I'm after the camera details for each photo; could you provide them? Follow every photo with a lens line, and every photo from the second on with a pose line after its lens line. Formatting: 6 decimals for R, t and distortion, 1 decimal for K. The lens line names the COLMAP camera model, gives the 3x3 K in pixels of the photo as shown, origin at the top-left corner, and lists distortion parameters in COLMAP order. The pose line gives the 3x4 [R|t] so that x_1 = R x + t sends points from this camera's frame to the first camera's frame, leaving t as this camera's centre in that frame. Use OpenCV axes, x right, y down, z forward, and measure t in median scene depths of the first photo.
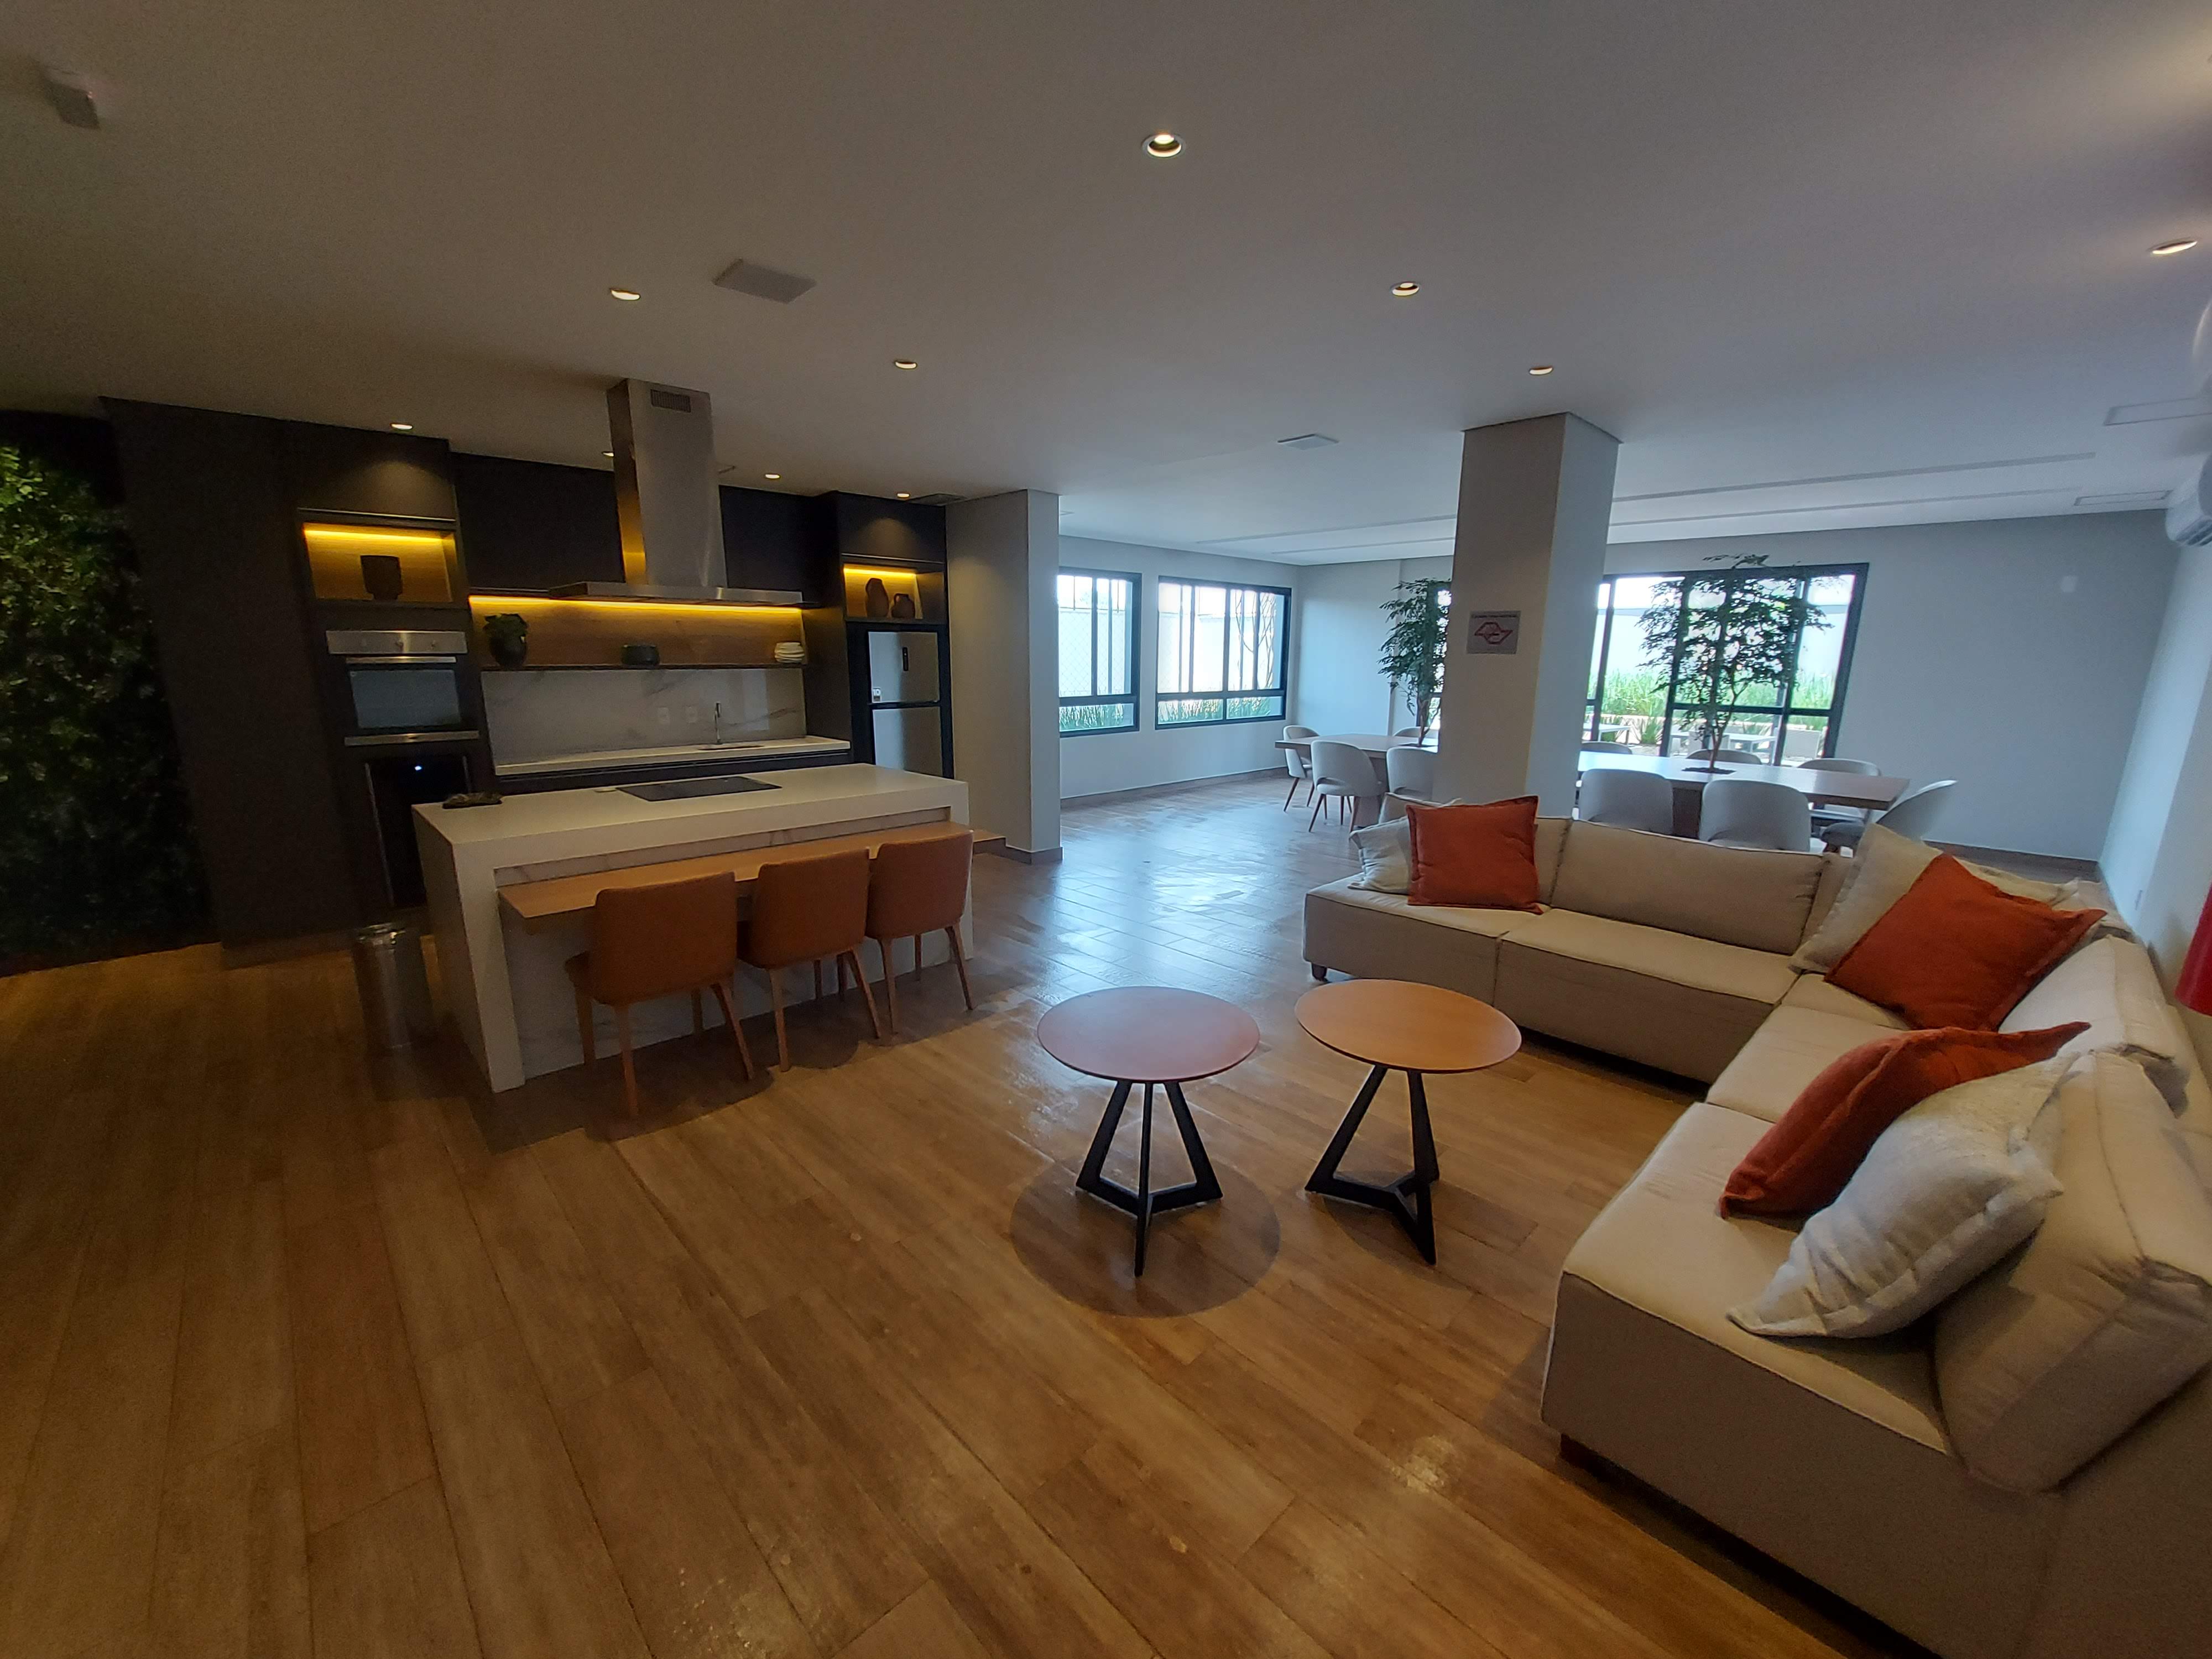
lens RADIAL K [[868.7, 0, 1111.9], [0, 868.7, 839.0], [0, 0, 1]] dist [-0.019491, 0.001695]
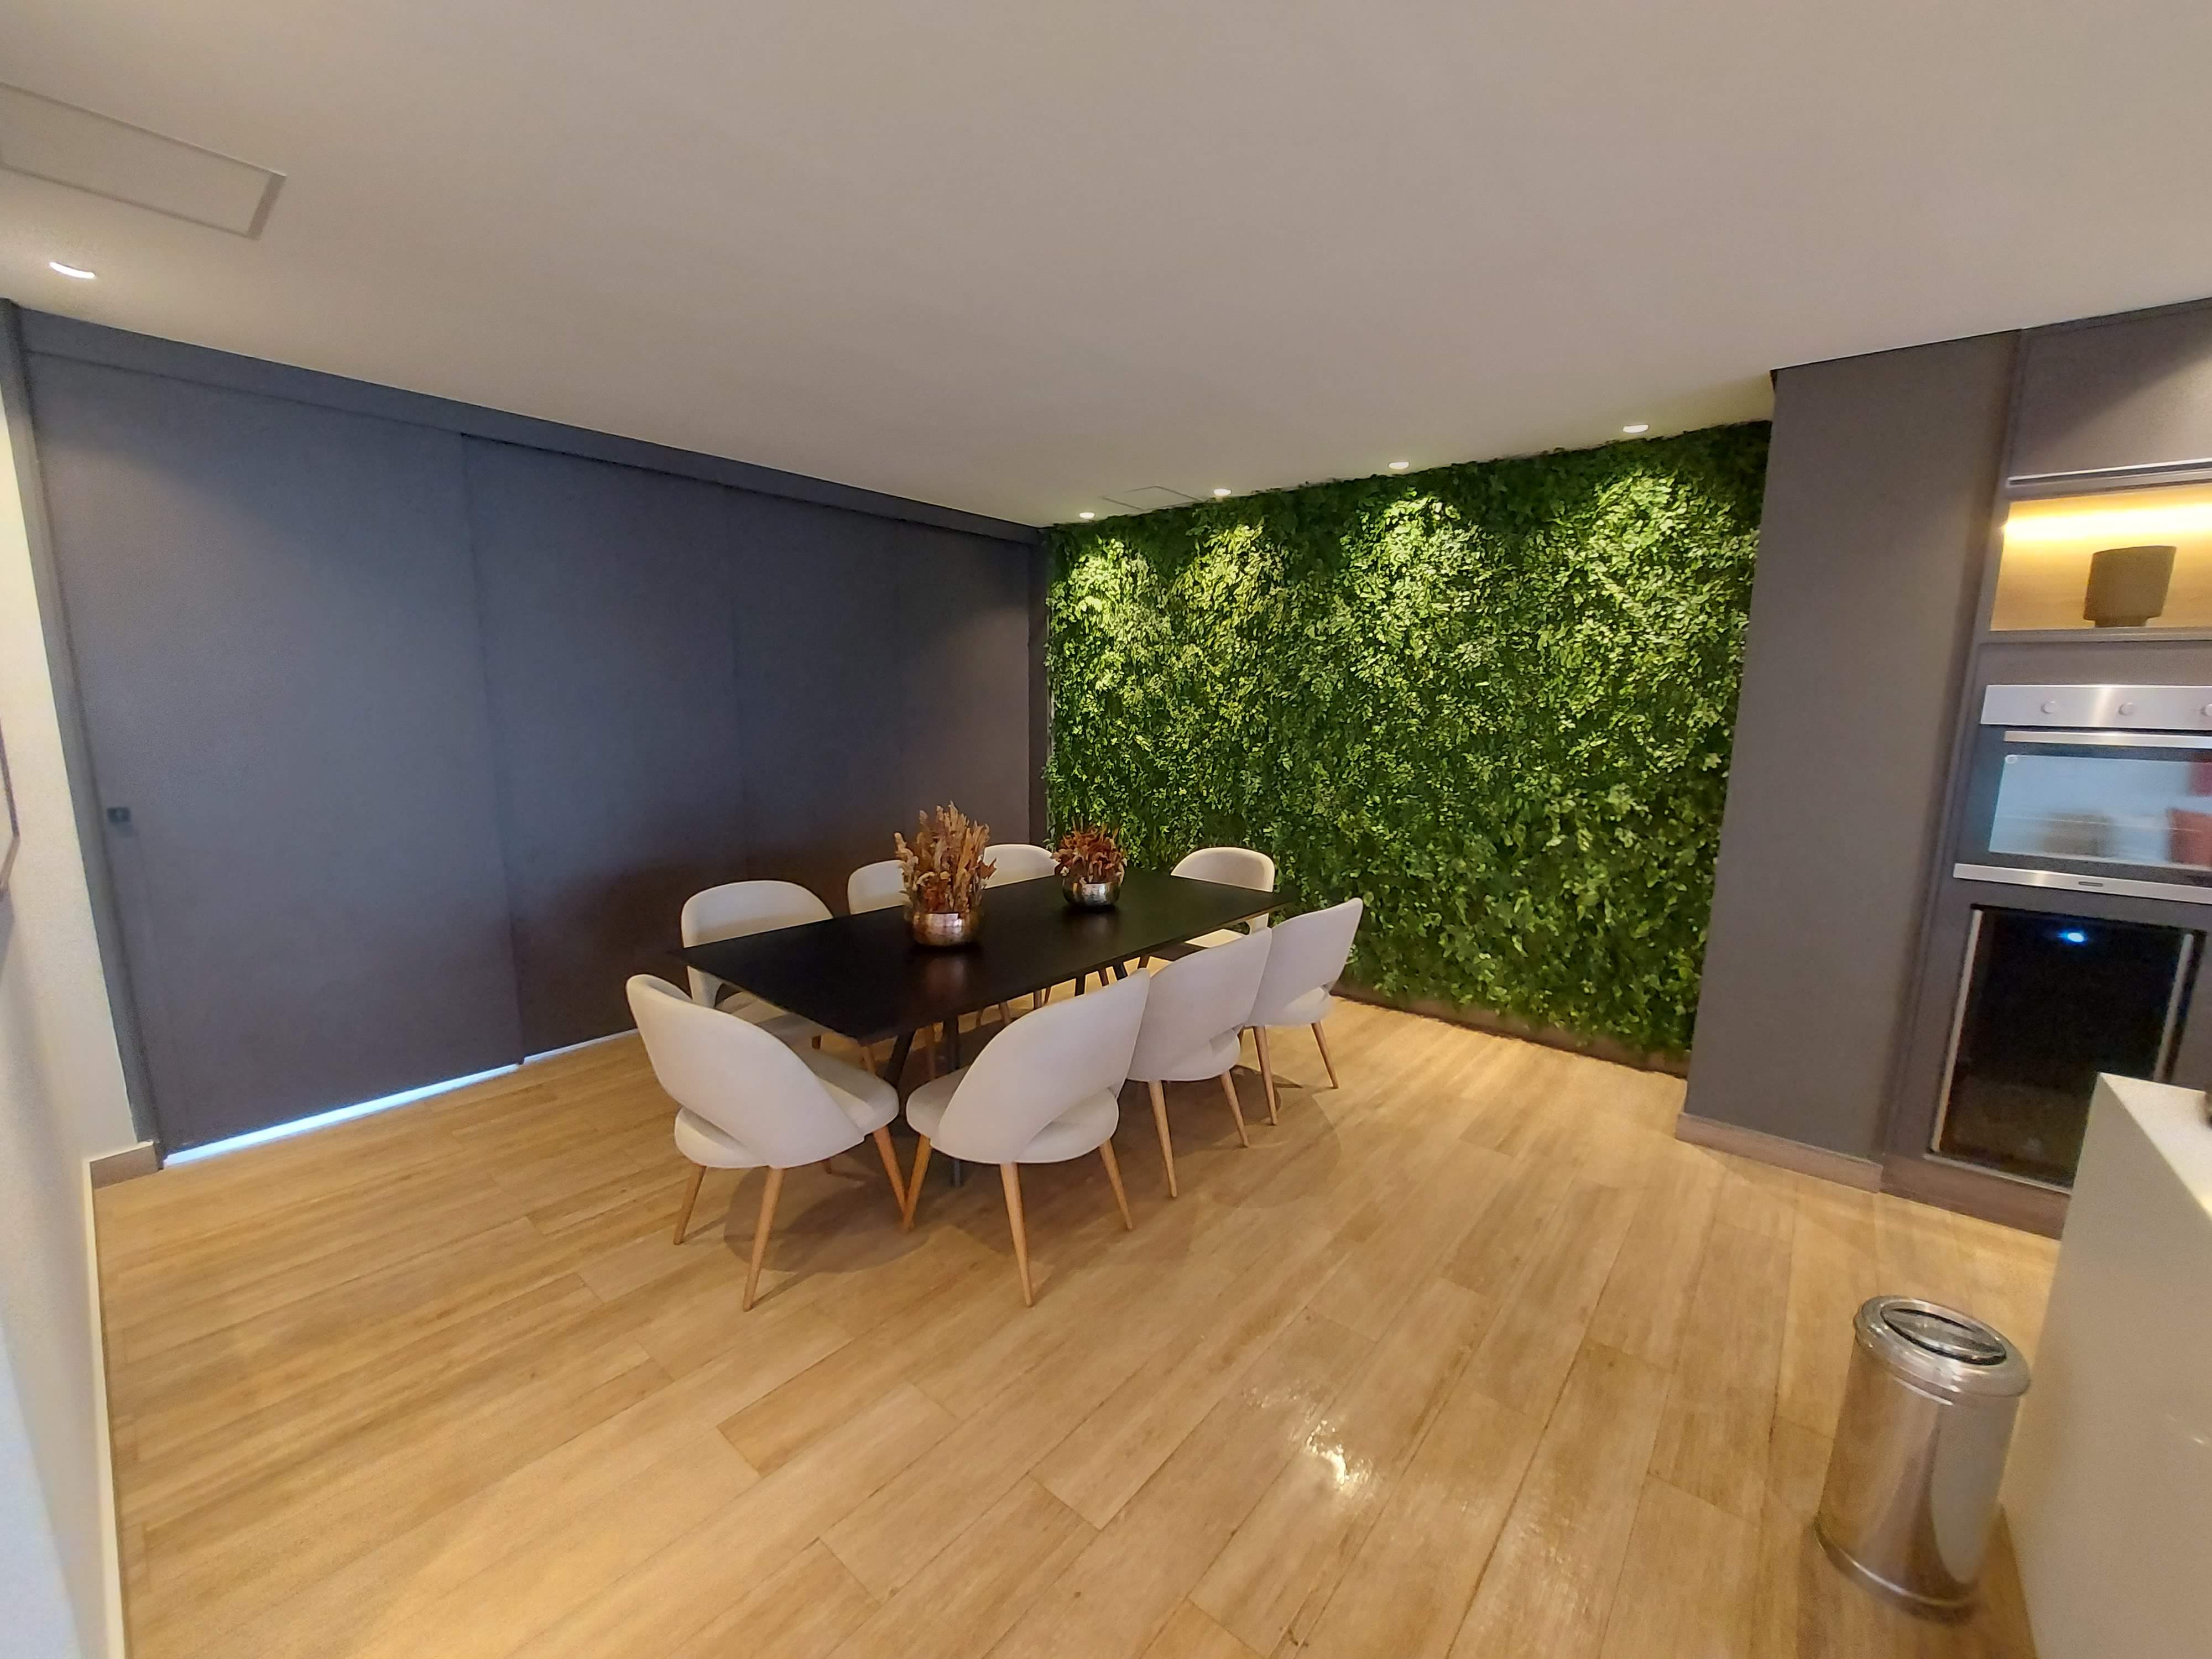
lens RADIAL K [[868.7, 0, 1112.0], [0, 868.7, 840.9], [0, 0, 1]] dist [-0.019491, 0.001695]
pose [[0.099837, 0.154283, -0.982970, -0.406342], [-0.233213, 0.964015, 0.127622, -0.077919], [0.967287, 0.216500, 0.132226, 0.382043]]
